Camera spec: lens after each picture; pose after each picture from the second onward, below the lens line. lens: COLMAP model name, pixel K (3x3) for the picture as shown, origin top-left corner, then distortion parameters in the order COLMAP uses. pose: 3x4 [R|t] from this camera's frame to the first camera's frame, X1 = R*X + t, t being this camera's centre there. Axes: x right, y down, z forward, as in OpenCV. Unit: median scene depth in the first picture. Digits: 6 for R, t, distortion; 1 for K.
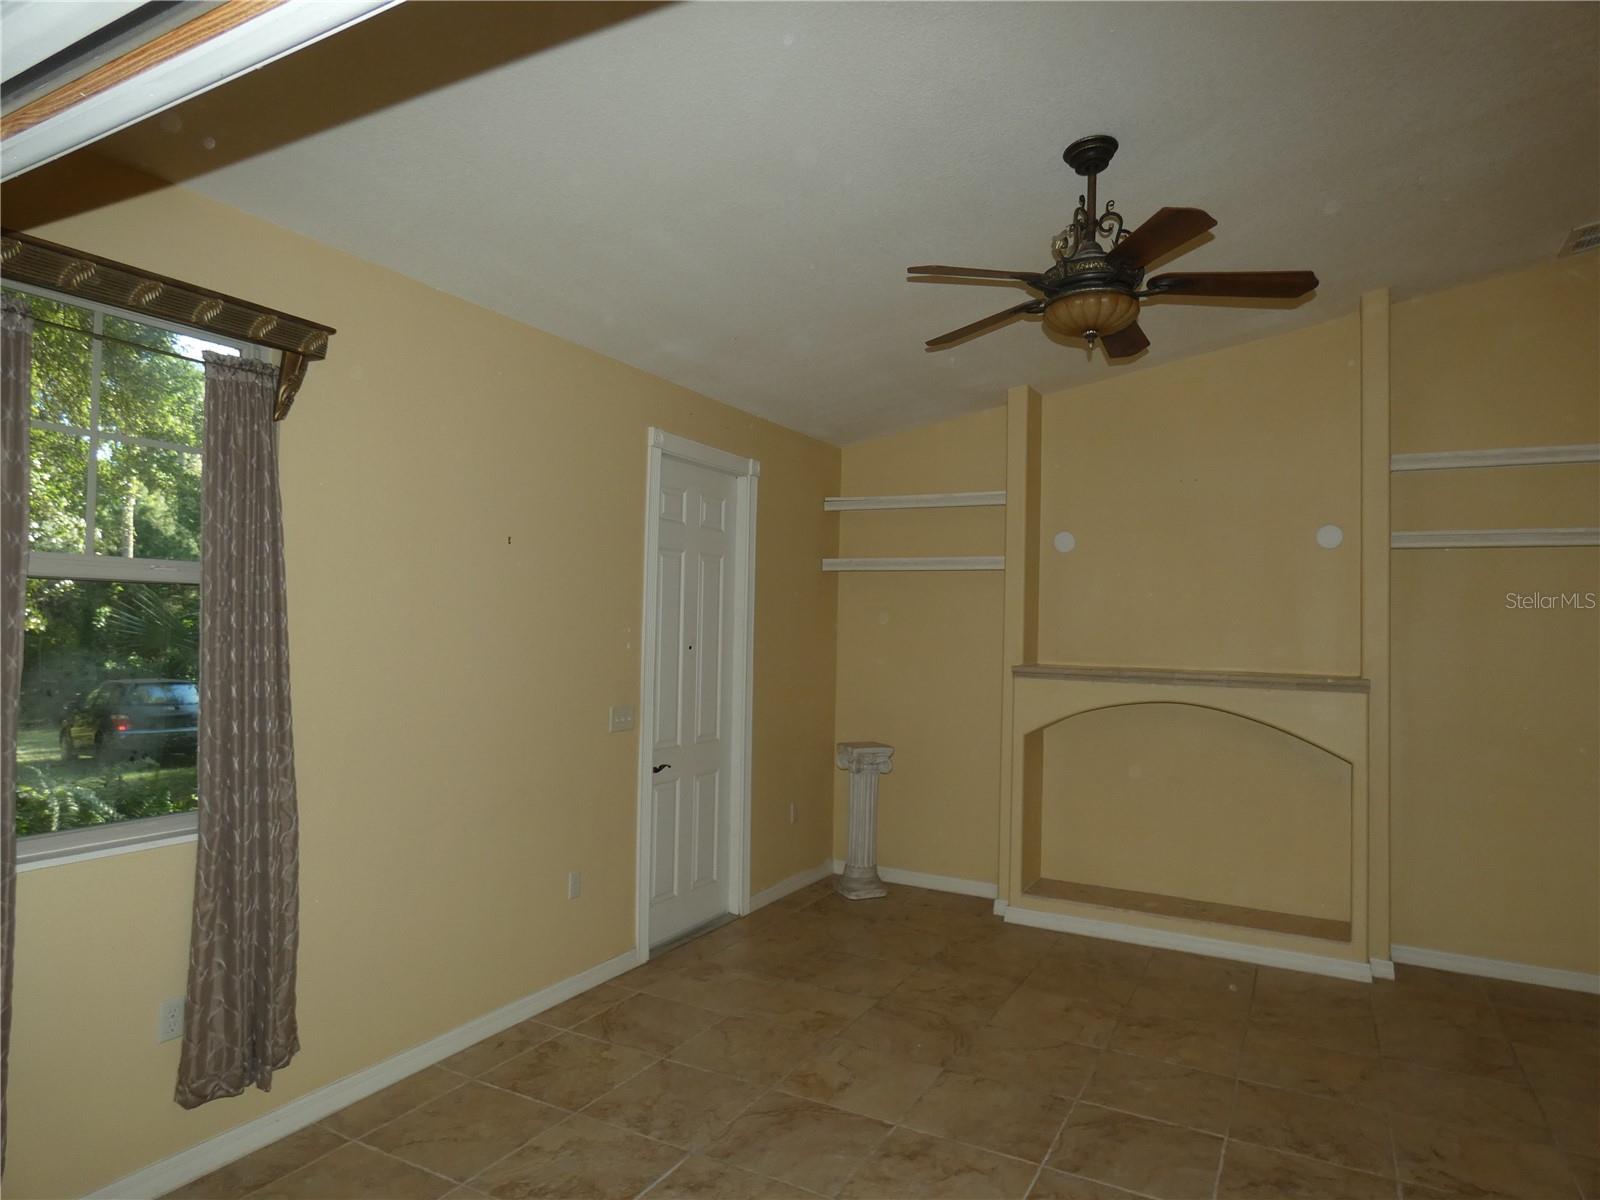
lens RADIAL K [[955.9, 0, 800.0], [0, 955.9, 600.0], [0, 0, 1]] dist [-0.001650, 0.000684]
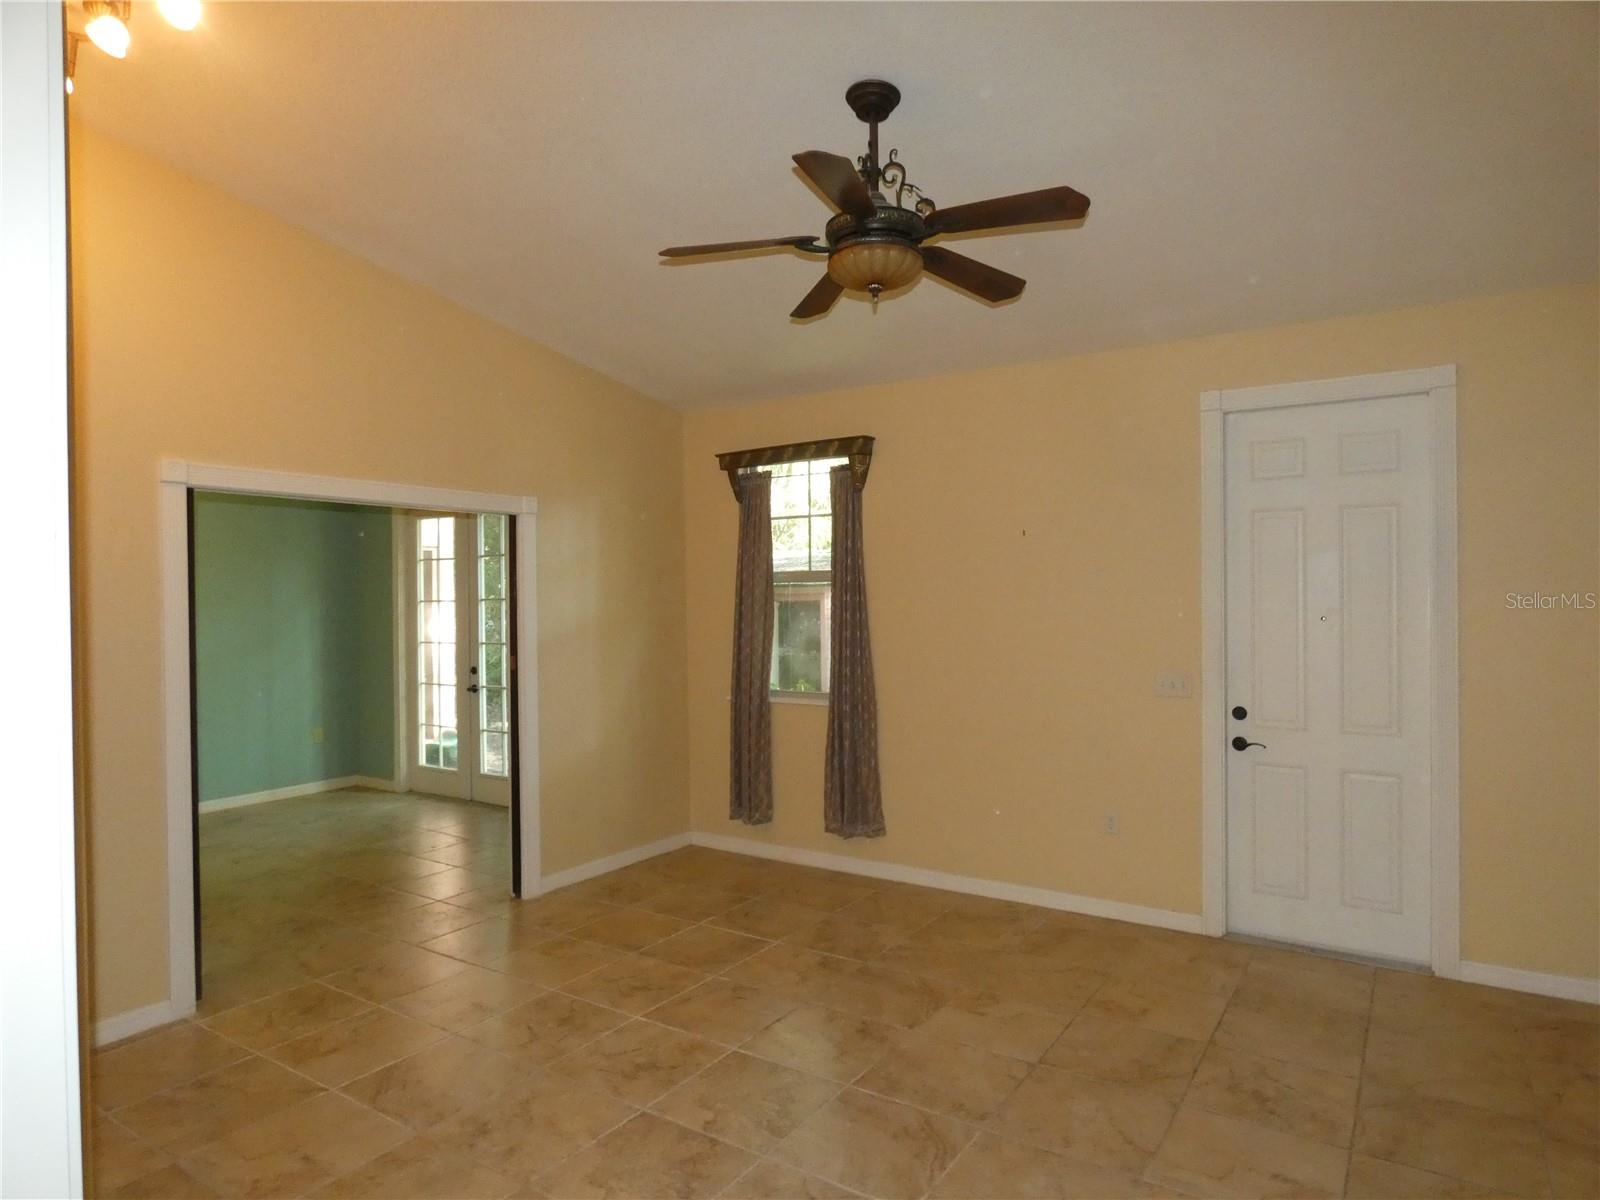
lens RADIAL K [[955.9, 0, 800.0], [0, 955.9, 600.0], [0, 0, 1]] dist [-0.001650, 0.000684]
pose [[-0.087316, -0.016506, -0.996044, 1.143076], [0.035290, 0.999184, -0.019652, 0.049848], [0.995555, -0.036867, -0.086662, 0.895074]]
